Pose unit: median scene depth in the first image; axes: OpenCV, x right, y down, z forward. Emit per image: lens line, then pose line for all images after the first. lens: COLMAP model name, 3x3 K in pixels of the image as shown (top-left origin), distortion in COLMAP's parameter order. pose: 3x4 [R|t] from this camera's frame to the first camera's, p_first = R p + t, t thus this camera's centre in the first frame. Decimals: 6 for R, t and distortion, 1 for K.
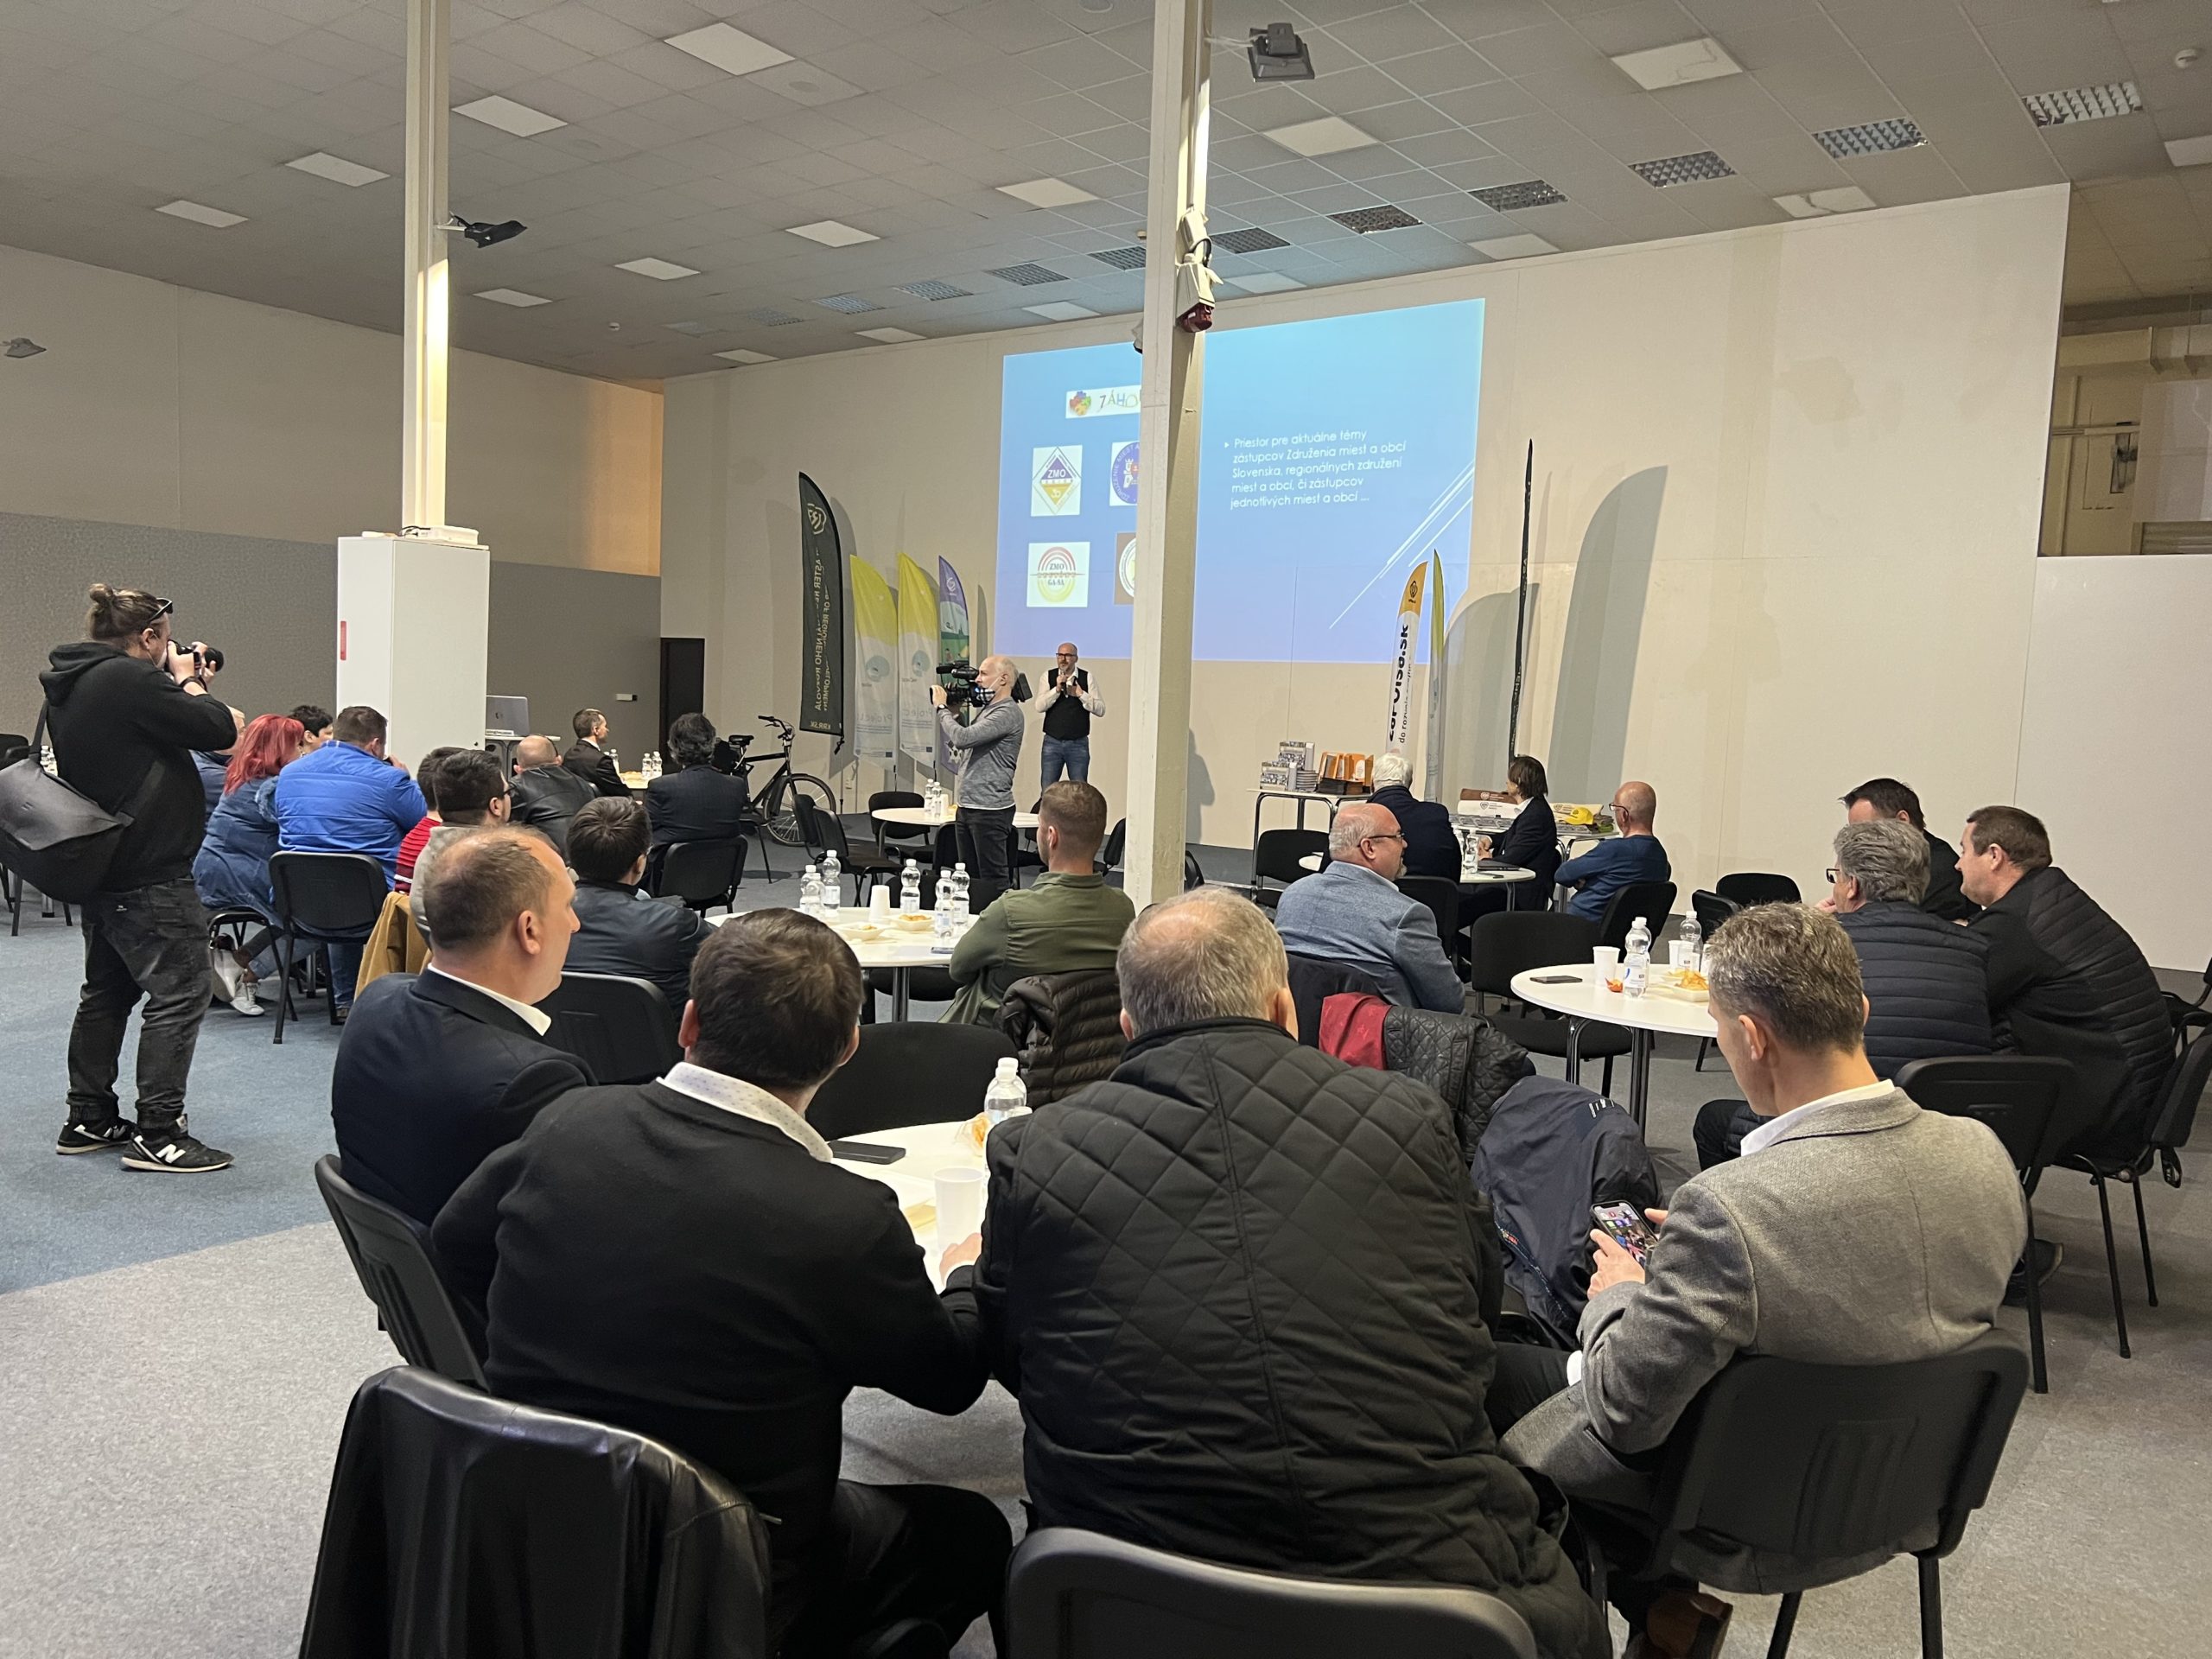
lens RADIAL K [[1670.0, 0, 1106.4], [0, 1670.0, 834.4], [0, 0, 1]] dist [0.032047, -0.032003]
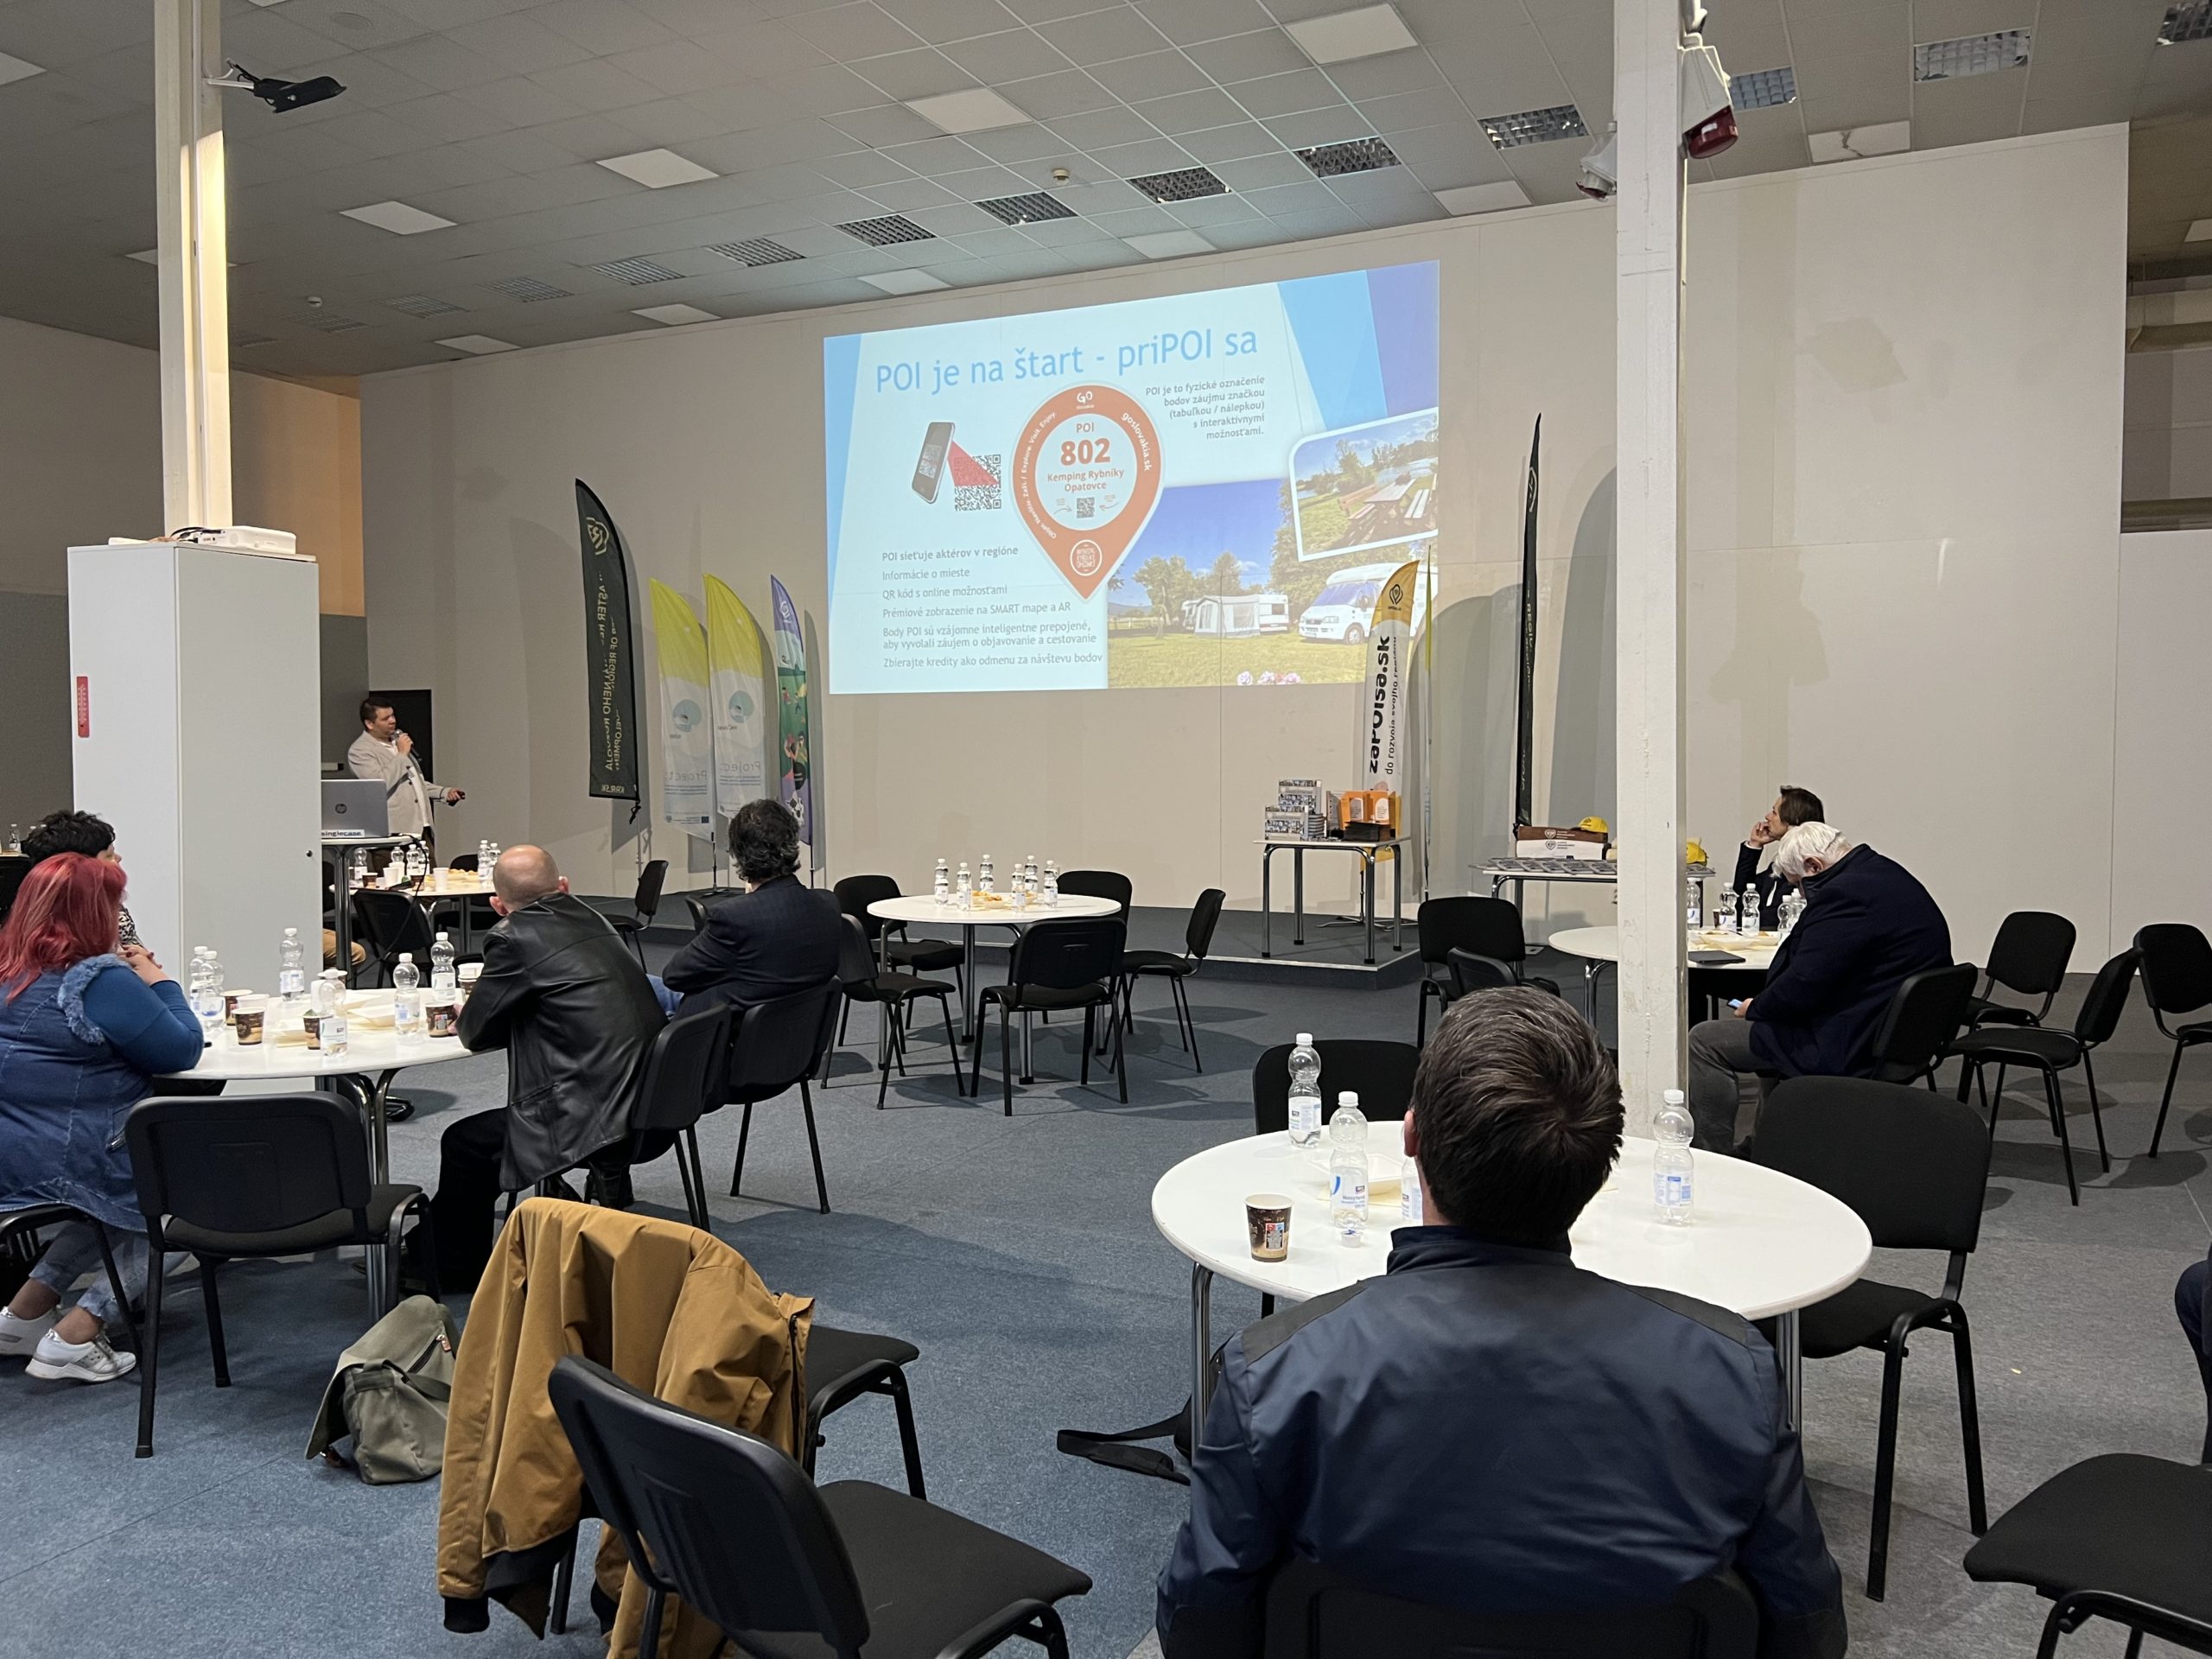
lens RADIAL K [[1670.0, 0, 1105.5], [0, 1670.0, 820.2], [0, 0, 1]] dist [0.032047, -0.032003]
pose [[0.975346, -0.057921, 0.212945, -0.156846], [0.063778, 0.997749, -0.020731, -0.024580], [-0.211265, 0.033801, 0.976844, 0.212311]]
